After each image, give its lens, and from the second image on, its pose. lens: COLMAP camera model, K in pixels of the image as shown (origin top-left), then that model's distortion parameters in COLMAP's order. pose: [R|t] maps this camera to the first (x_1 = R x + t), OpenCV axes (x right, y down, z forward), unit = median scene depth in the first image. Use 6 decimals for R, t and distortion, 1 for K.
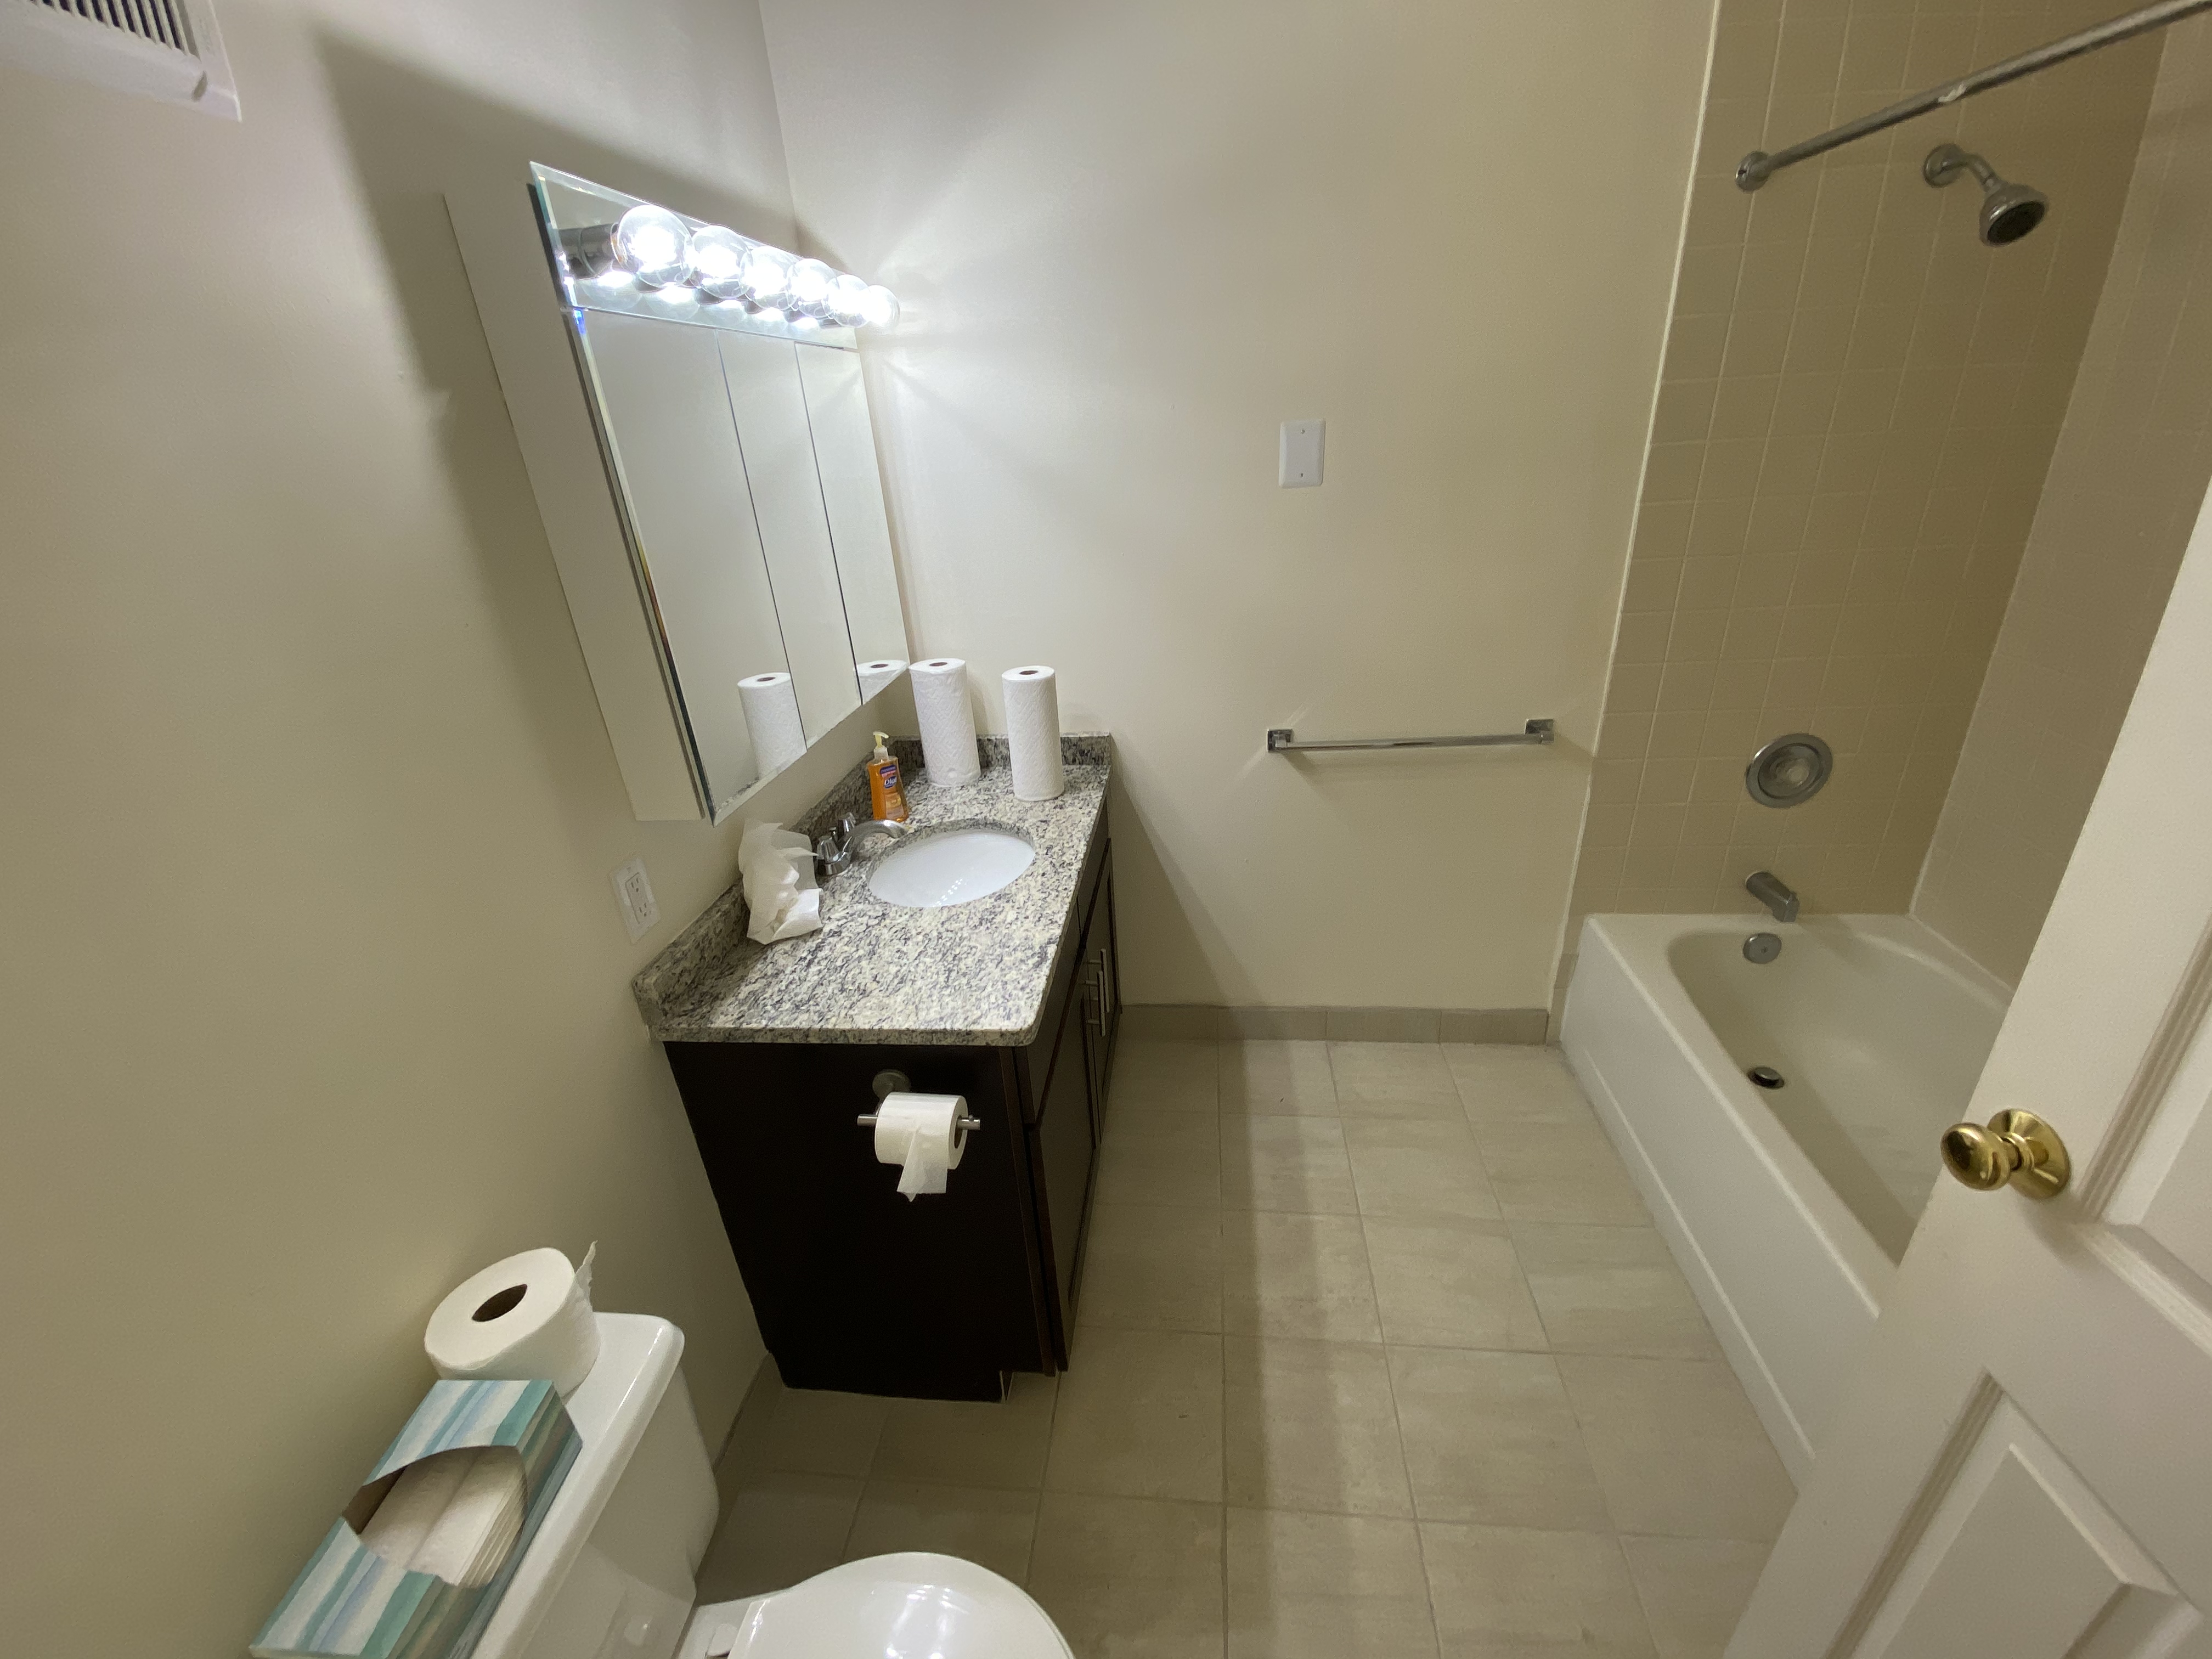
lens RADIAL K [[905.8, 0, 1093.5], [0, 905.8, 838.3], [0, 0, 1]] dist [-0.030150, -0.000373]
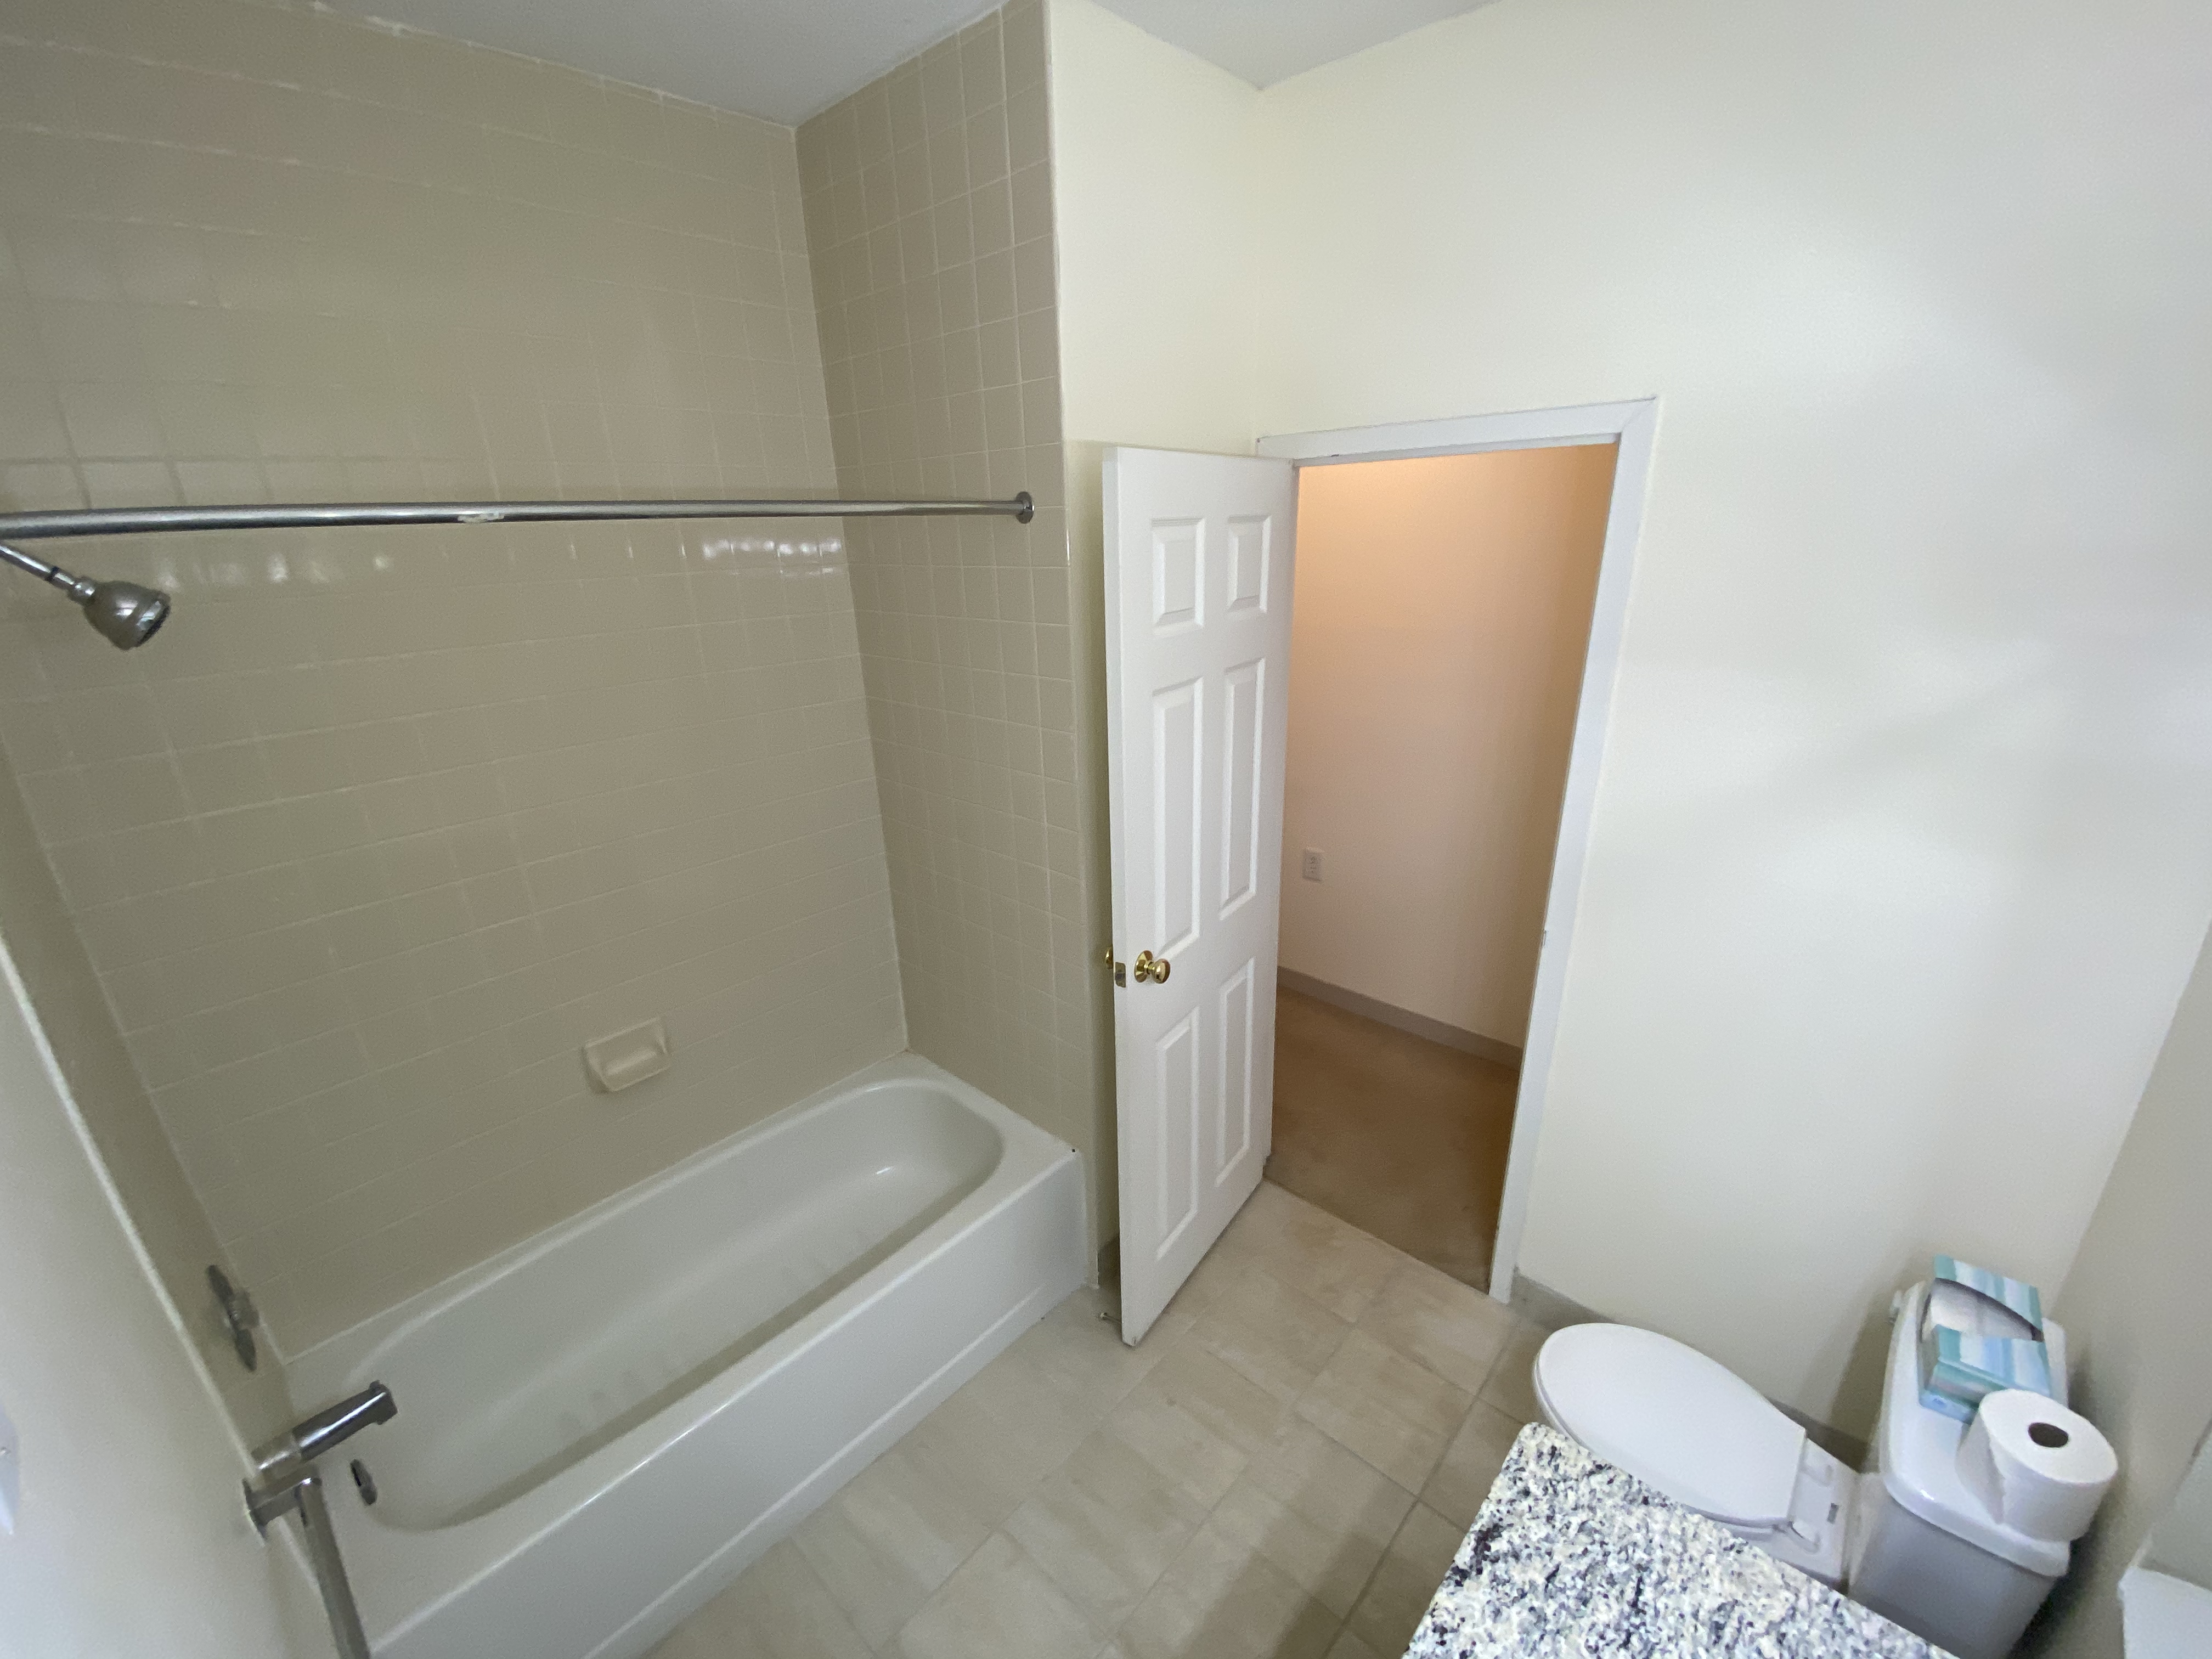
lens RADIAL K [[905.8, 0, 1093.5], [0, 905.8, 838.3], [0, 0, 1]] dist [-0.030150, -0.000373]
pose [[-0.804837, -0.092642, 0.586221, -0.161413], [0.333652, 0.746249, 0.576011, -0.749880], [-0.490830, 0.659189, -0.569698, 1.177808]]
